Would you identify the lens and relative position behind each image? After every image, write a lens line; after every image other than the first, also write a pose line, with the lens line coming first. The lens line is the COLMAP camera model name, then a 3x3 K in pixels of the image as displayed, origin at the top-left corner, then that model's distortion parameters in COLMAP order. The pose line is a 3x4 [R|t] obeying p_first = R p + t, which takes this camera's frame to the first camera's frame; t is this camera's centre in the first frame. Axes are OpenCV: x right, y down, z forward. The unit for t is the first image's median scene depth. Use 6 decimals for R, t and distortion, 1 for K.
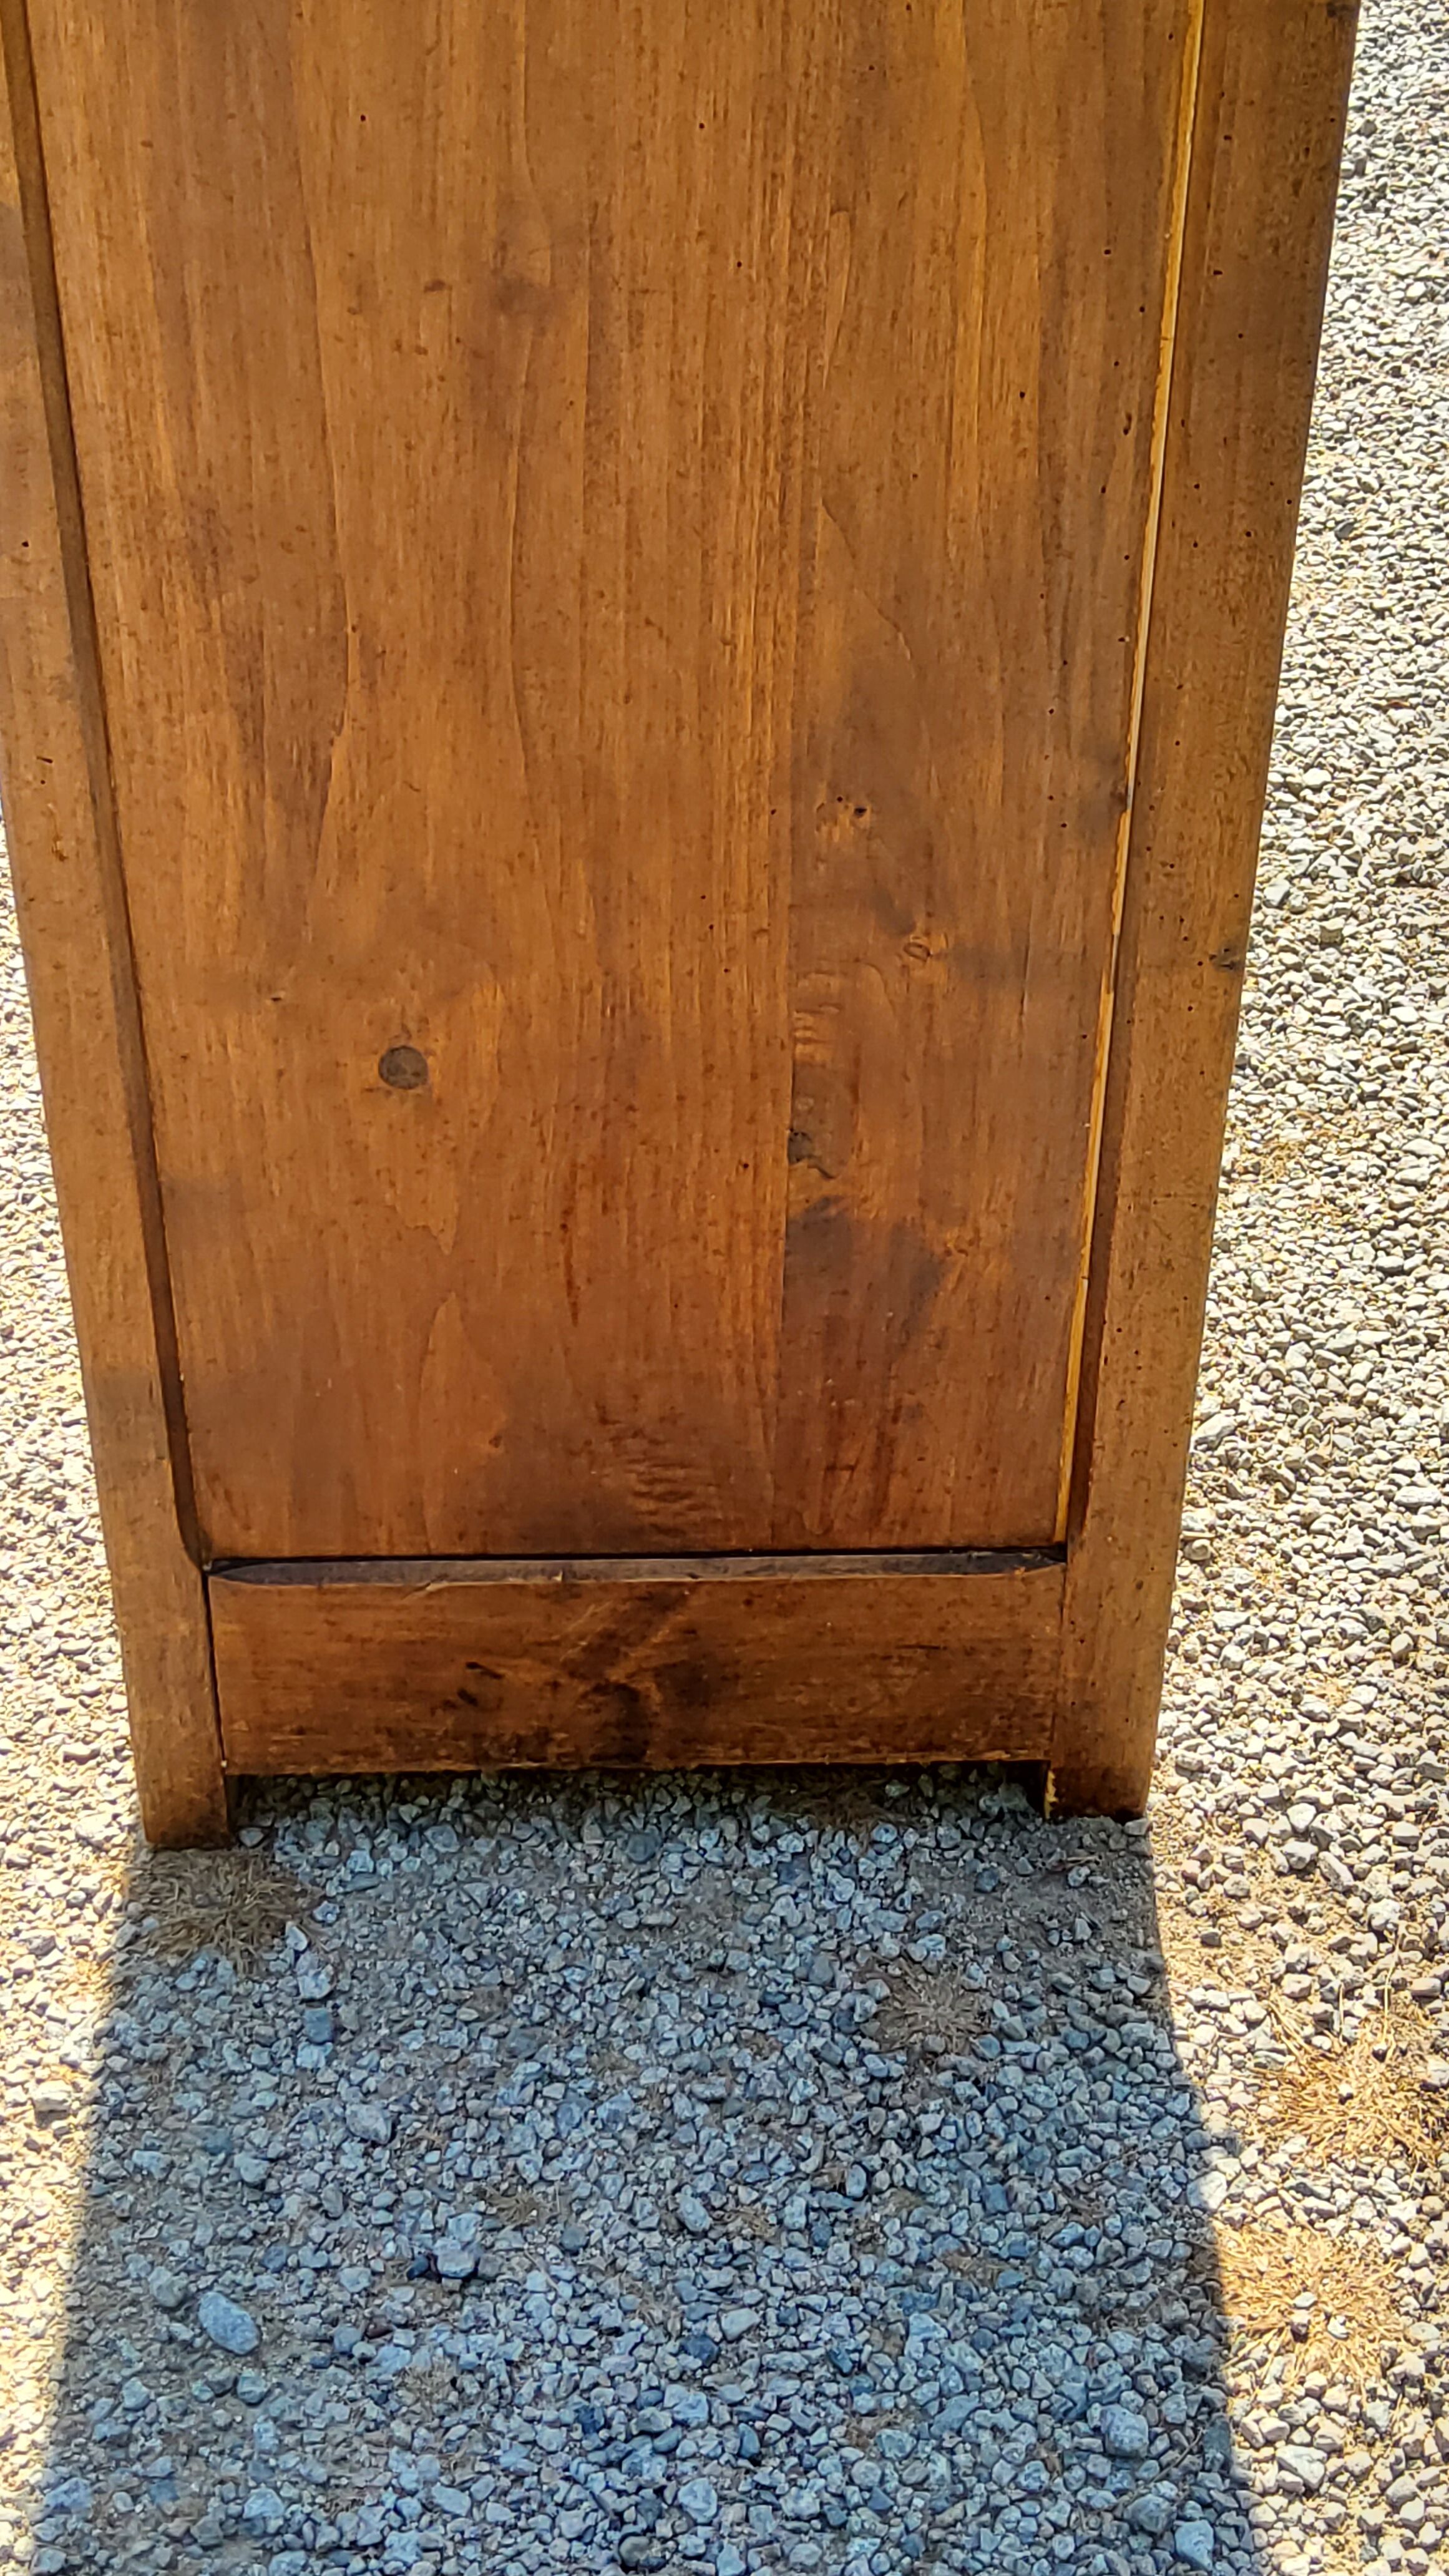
lens RADIAL K [[3911.1, 0, 758.6], [0, 3911.1, 1301.8], [0, 0, 1]] dist [0.111692, 0.000000]
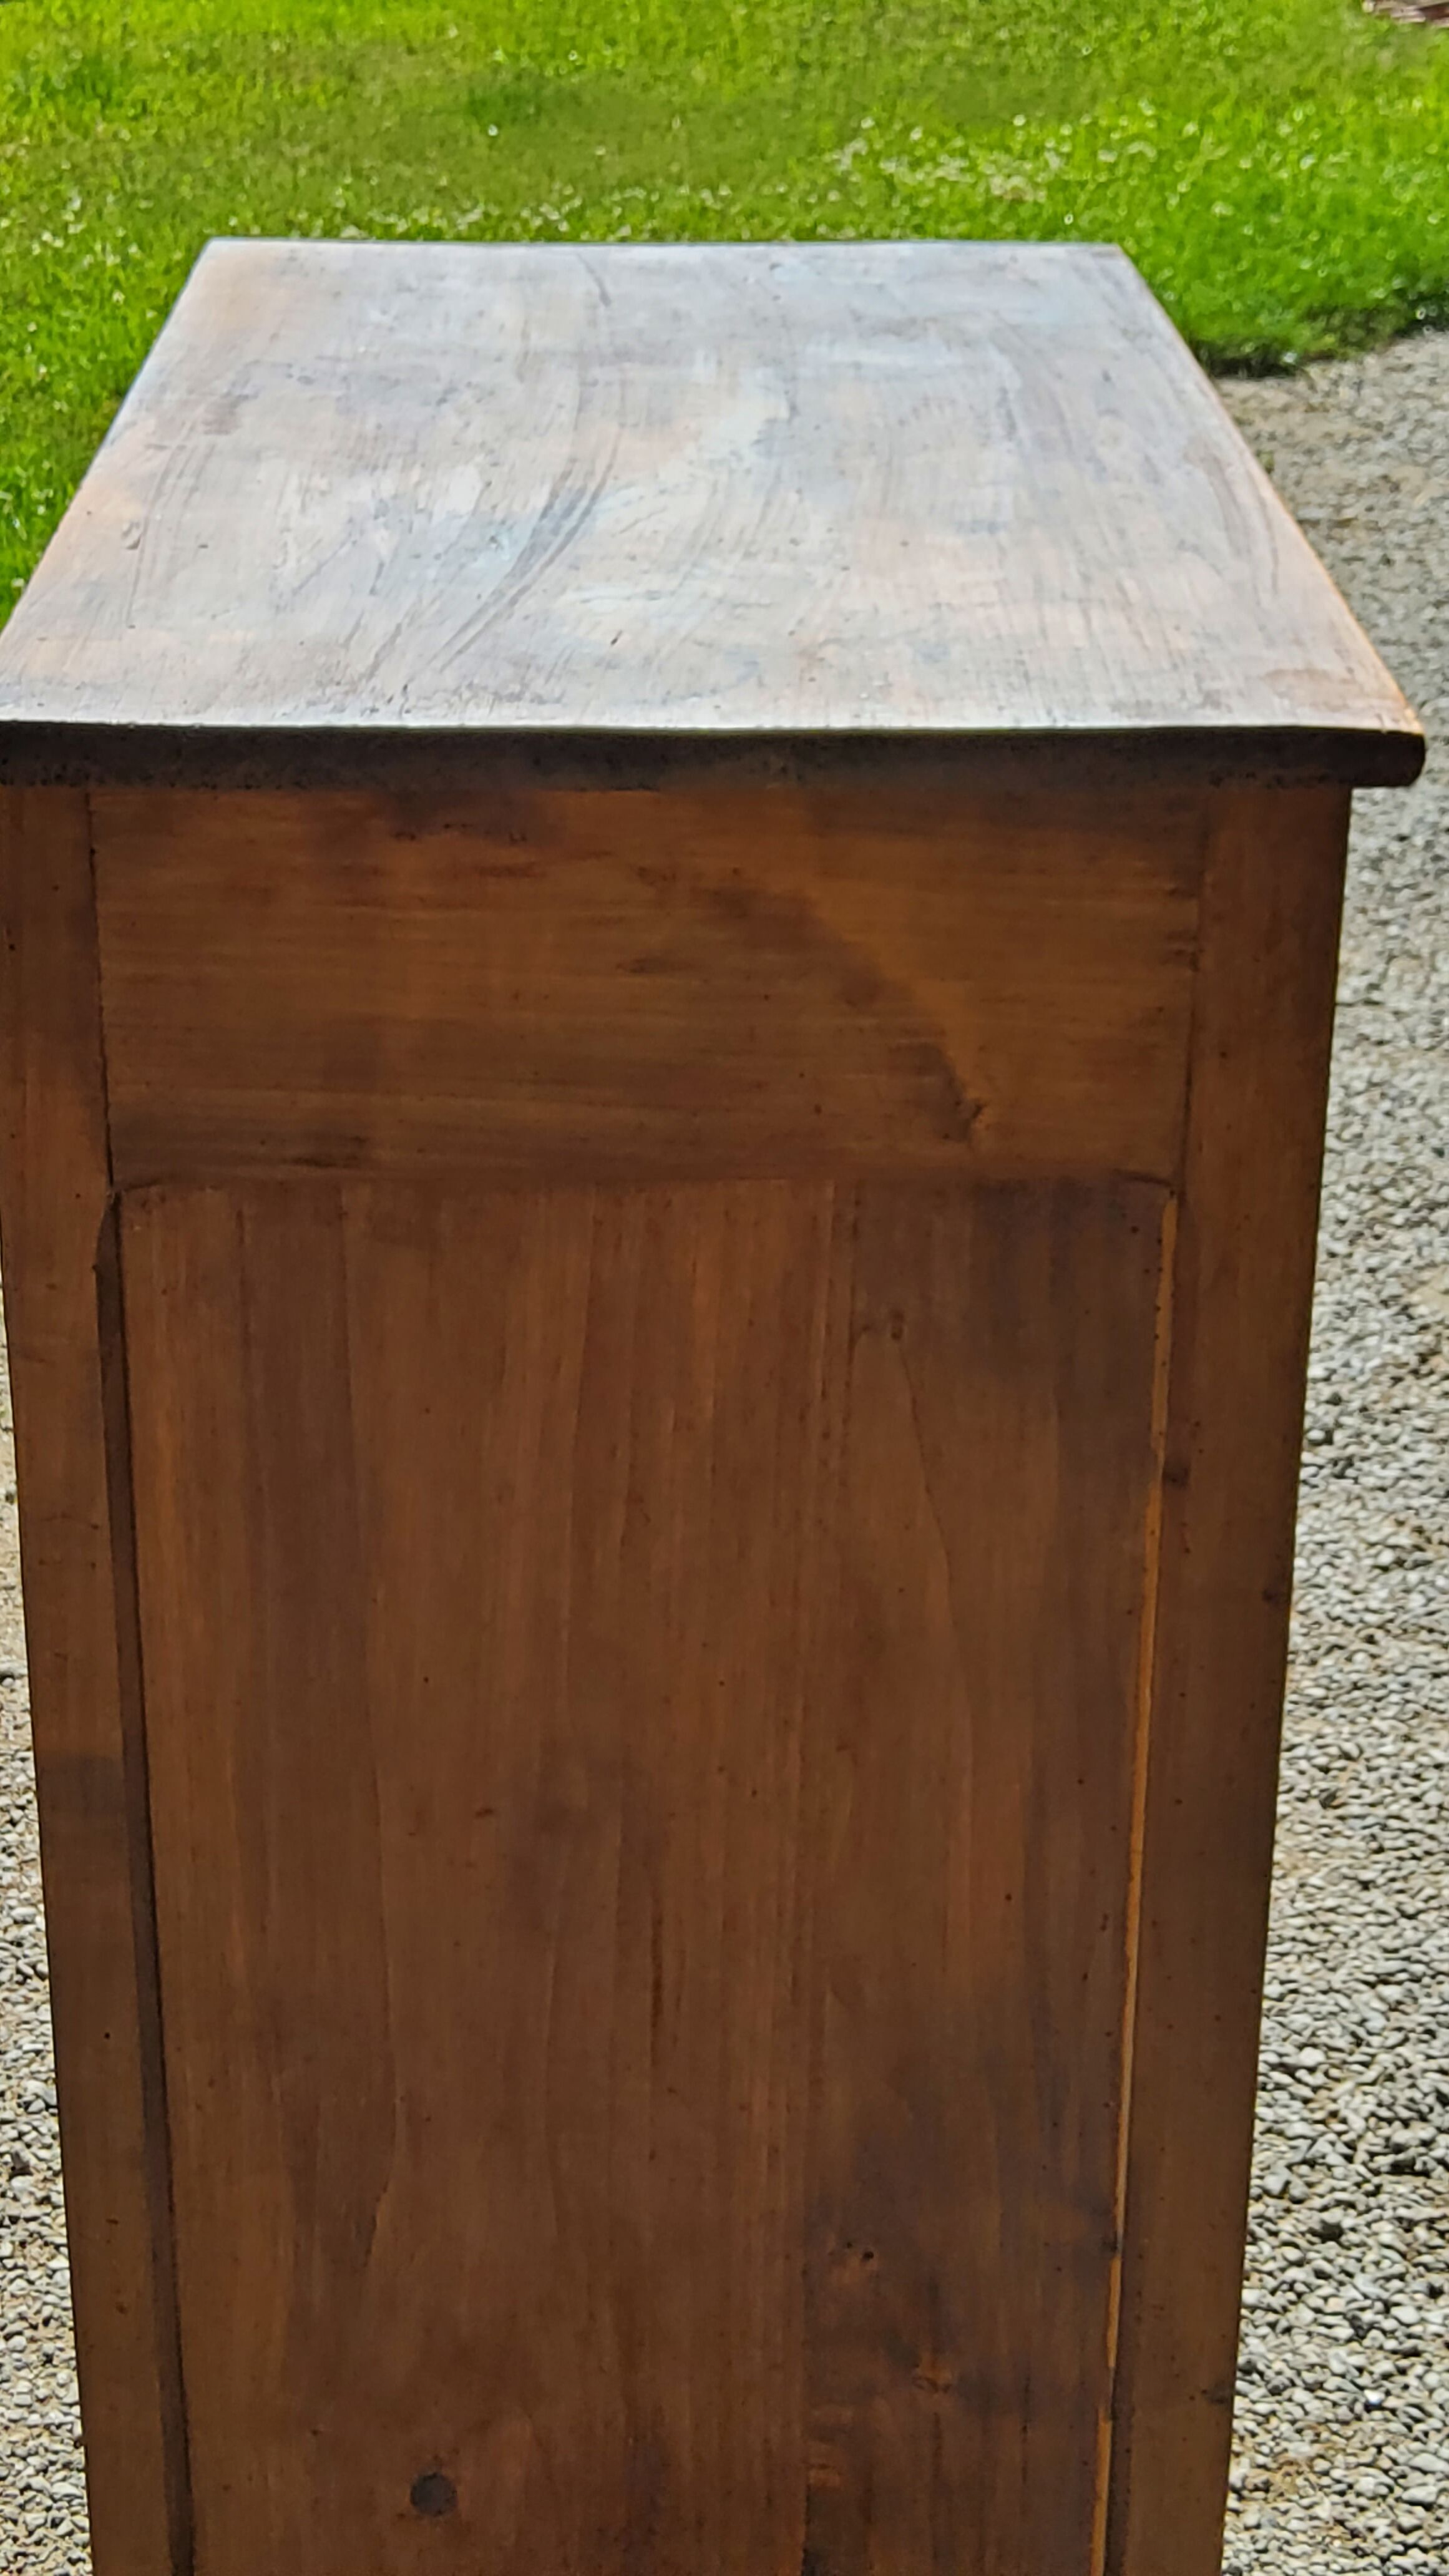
lens RADIAL K [[3911.1, 0, 755.8], [0, 3911.1, 1287.7], [0, 0, 1]] dist [0.111692, 0.000000]
pose [[0.999984, -0.001837, -0.005351, 0.001266], [0.000363, 0.964672, -0.263453, -0.085518], [0.005646, 0.263447, 0.964657, -0.096040]]
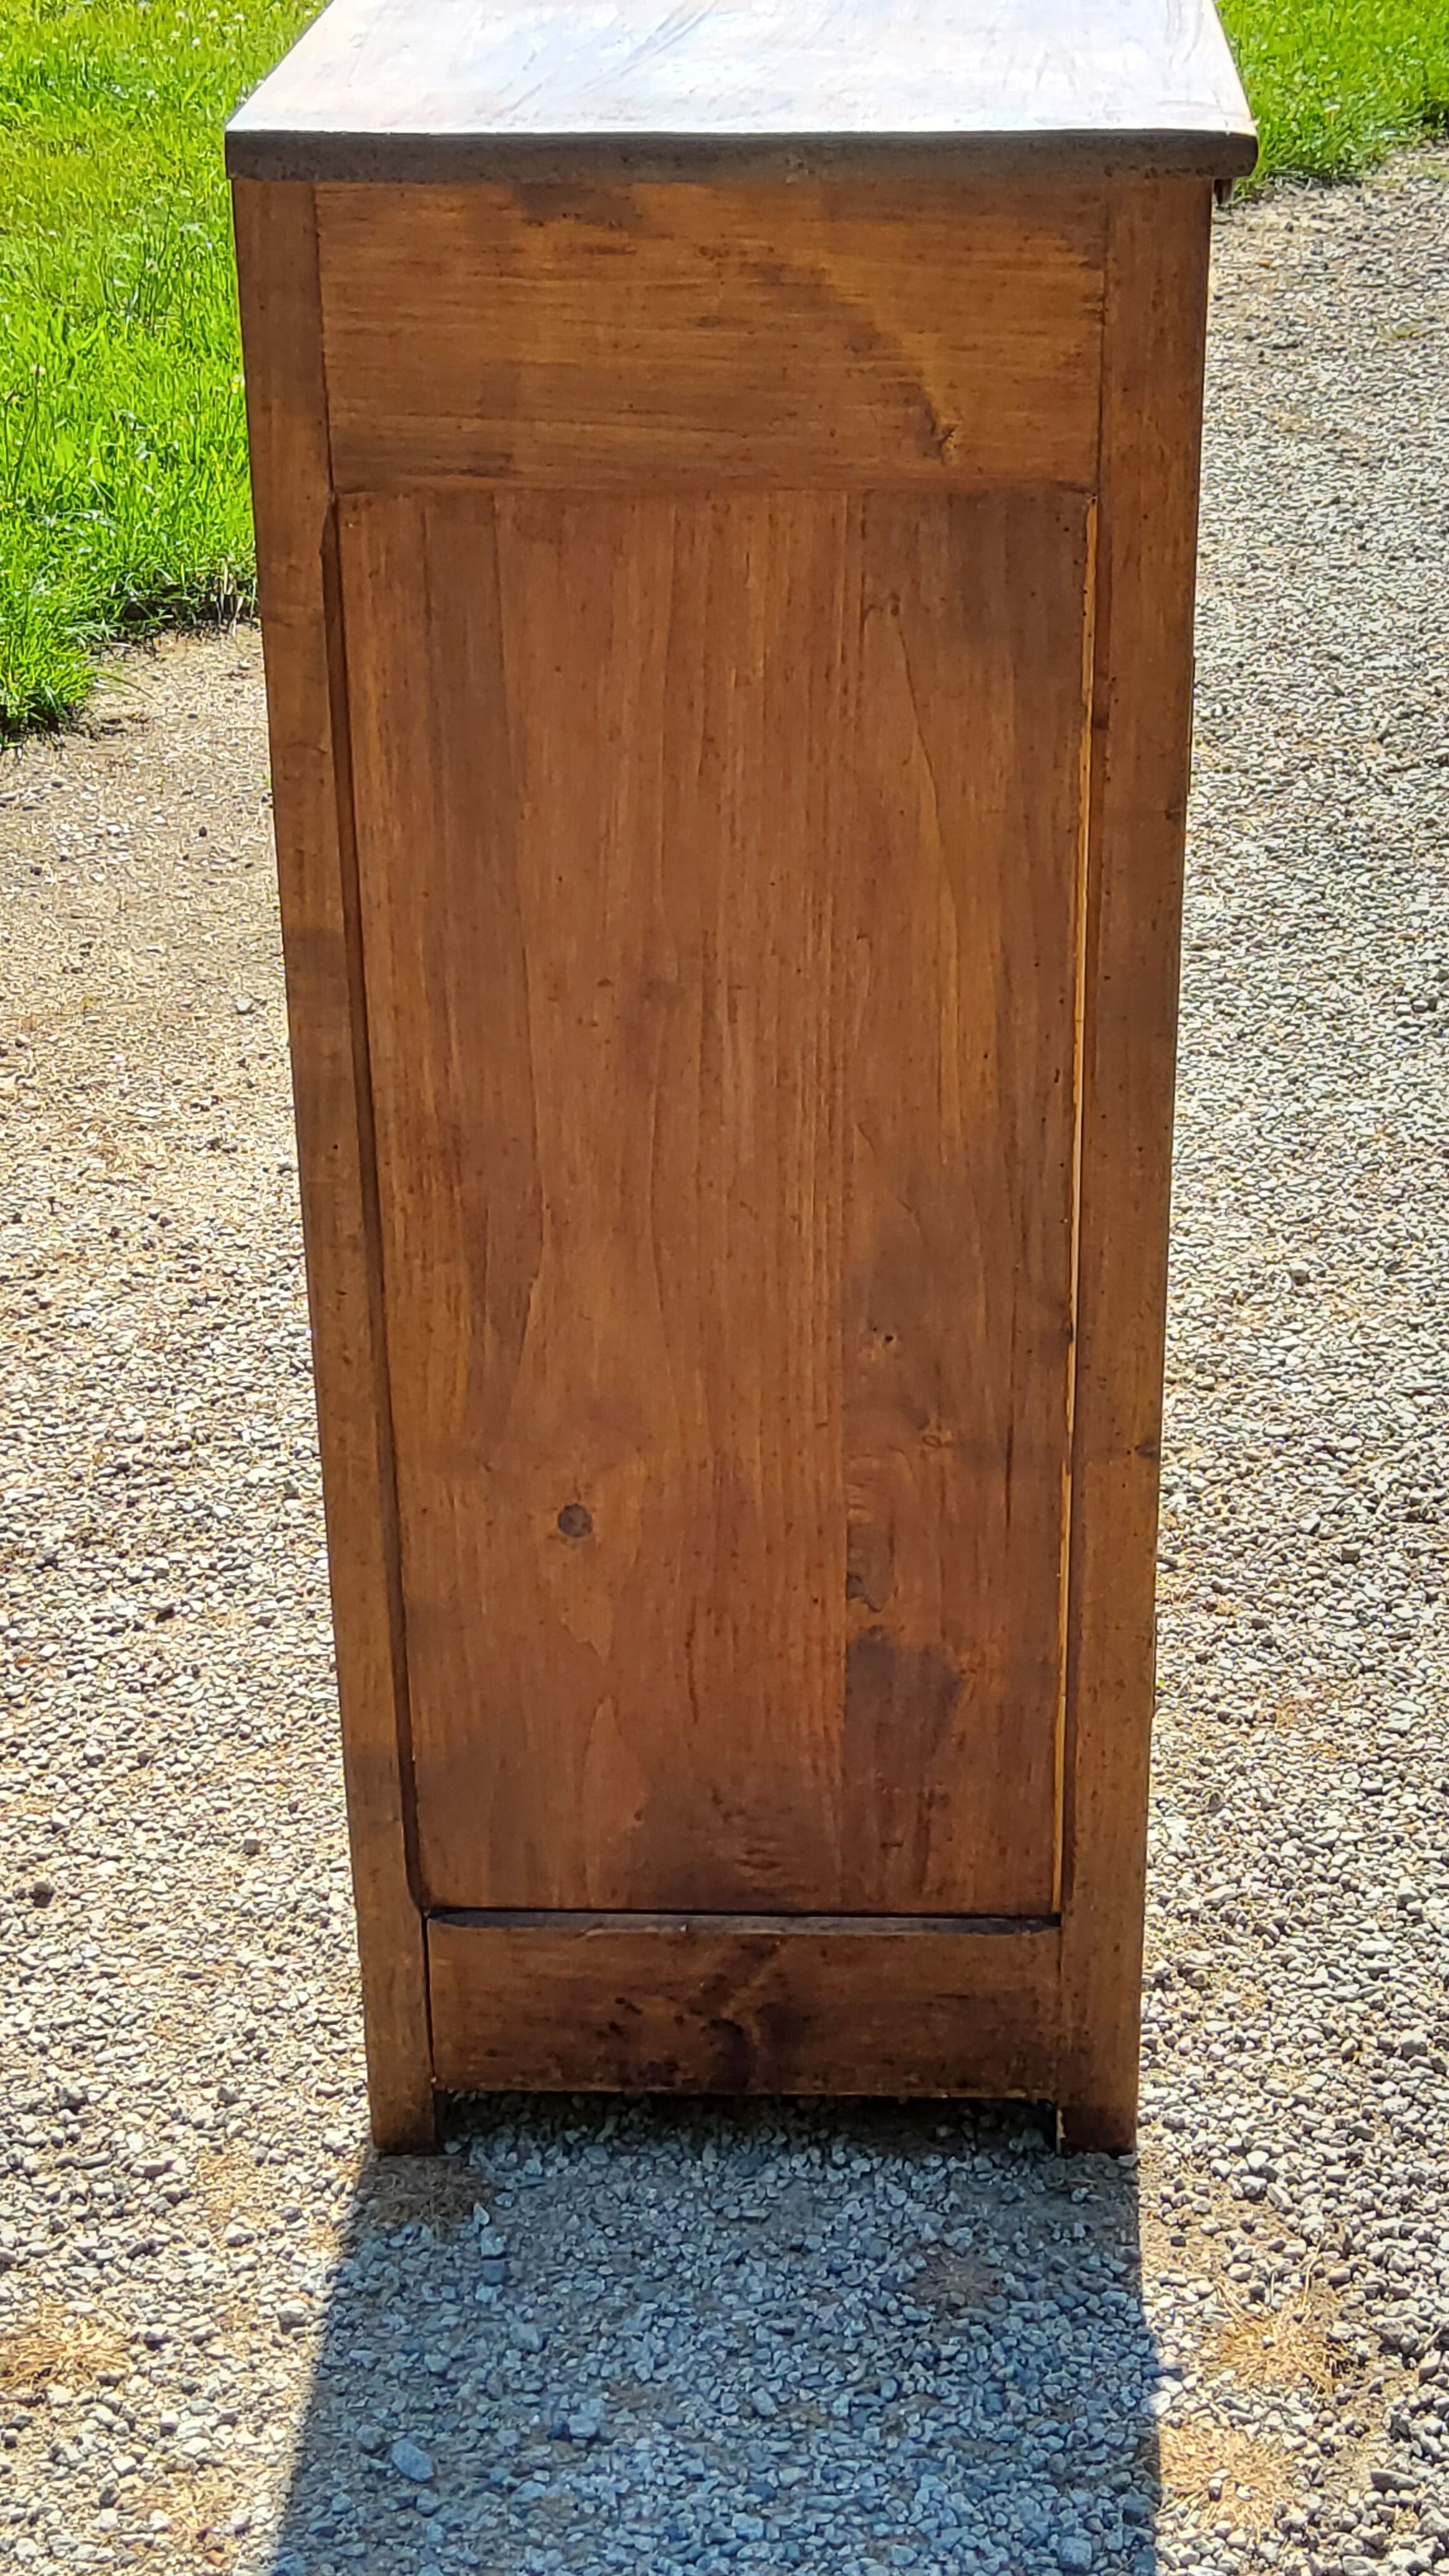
lens RADIAL K [[3911.1, 0, 749.1], [0, 3911.1, 1286.5], [0, 0, 1]] dist [0.111692, 0.000000]
pose [[0.996472, 0.011805, -0.083095, 0.083787], [-0.030387, 0.973635, -0.226080, 0.164866], [0.078235, 0.227808, 0.970558, -0.373142]]
